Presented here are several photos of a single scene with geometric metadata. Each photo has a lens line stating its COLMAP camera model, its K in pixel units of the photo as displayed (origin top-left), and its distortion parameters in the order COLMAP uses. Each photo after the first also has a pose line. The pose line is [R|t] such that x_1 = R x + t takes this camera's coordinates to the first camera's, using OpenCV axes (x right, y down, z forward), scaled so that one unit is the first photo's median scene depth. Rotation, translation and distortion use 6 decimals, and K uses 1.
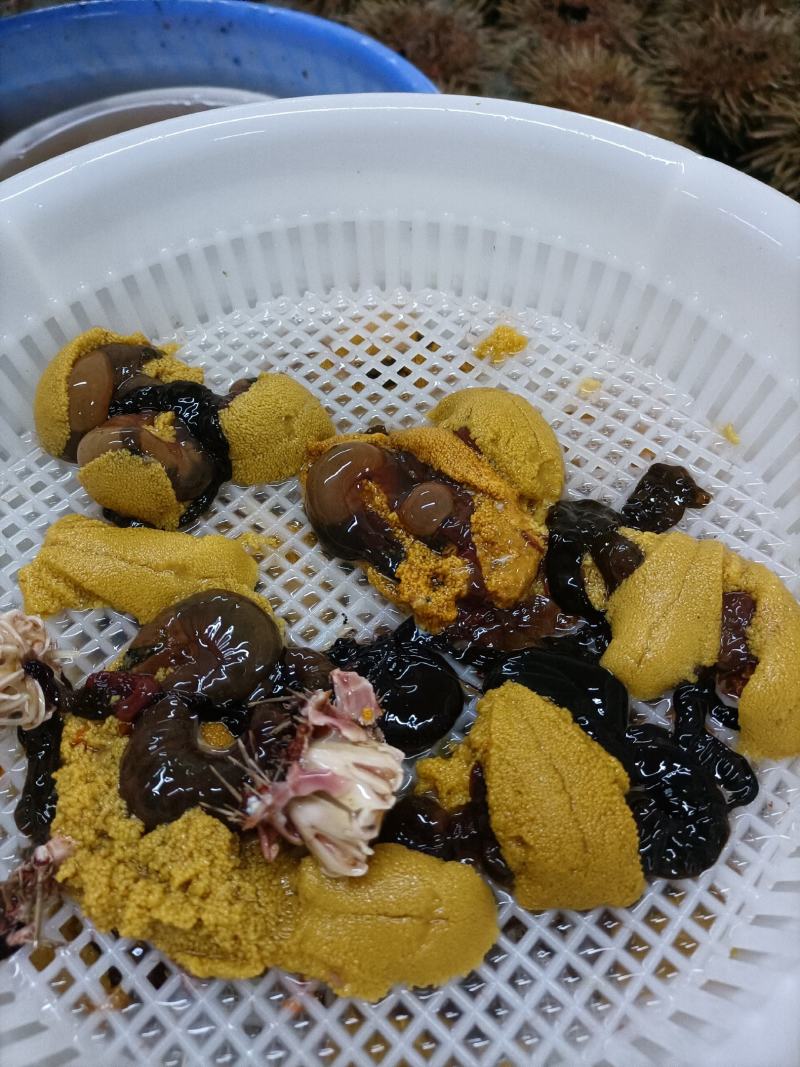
lens RADIAL K [[839.7, 0, 402.2], [0, 839.7, 501.7], [0, 0, 1]] dist [0.006249, -0.001270]
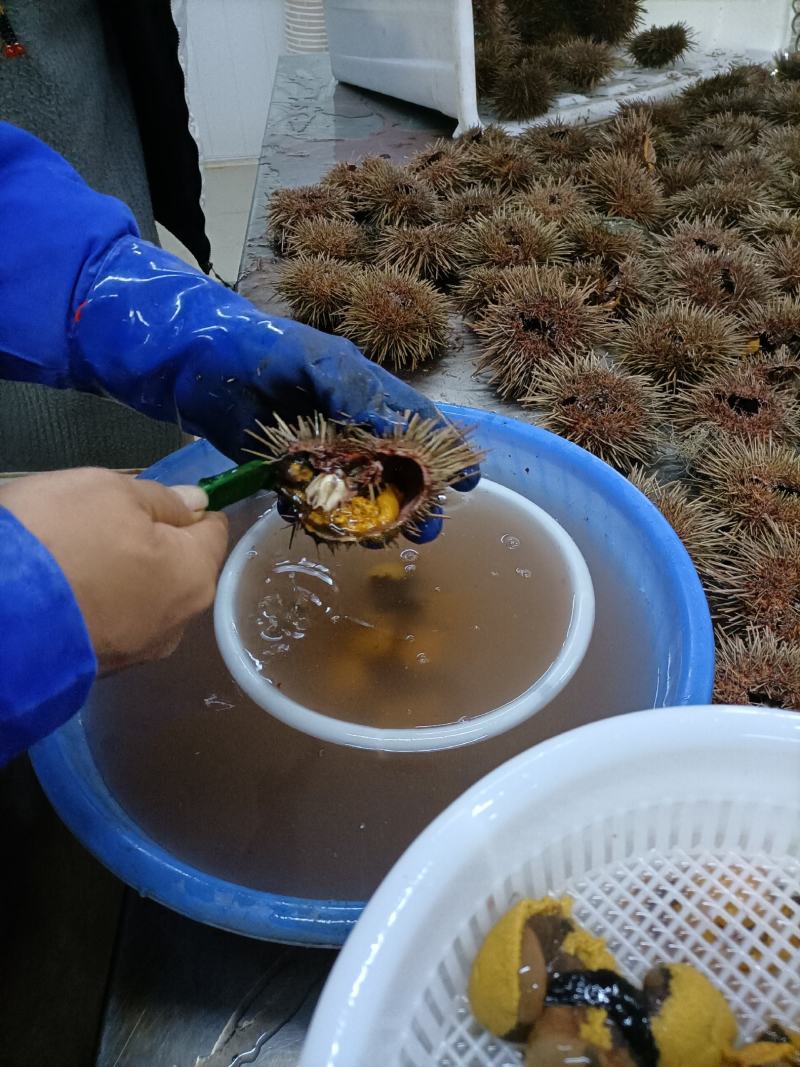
lens RADIAL K [[789.3, 0, 400.0], [0, 789.3, 533.5], [0, 0, 1]] dist [0.023635, -0.005561]
pose [[0.993925, 0.072086, -0.083172, -0.532024], [-0.087713, 0.975258, -0.202924, -0.515294], [0.066486, 0.208987, 0.975656, -0.195879]]
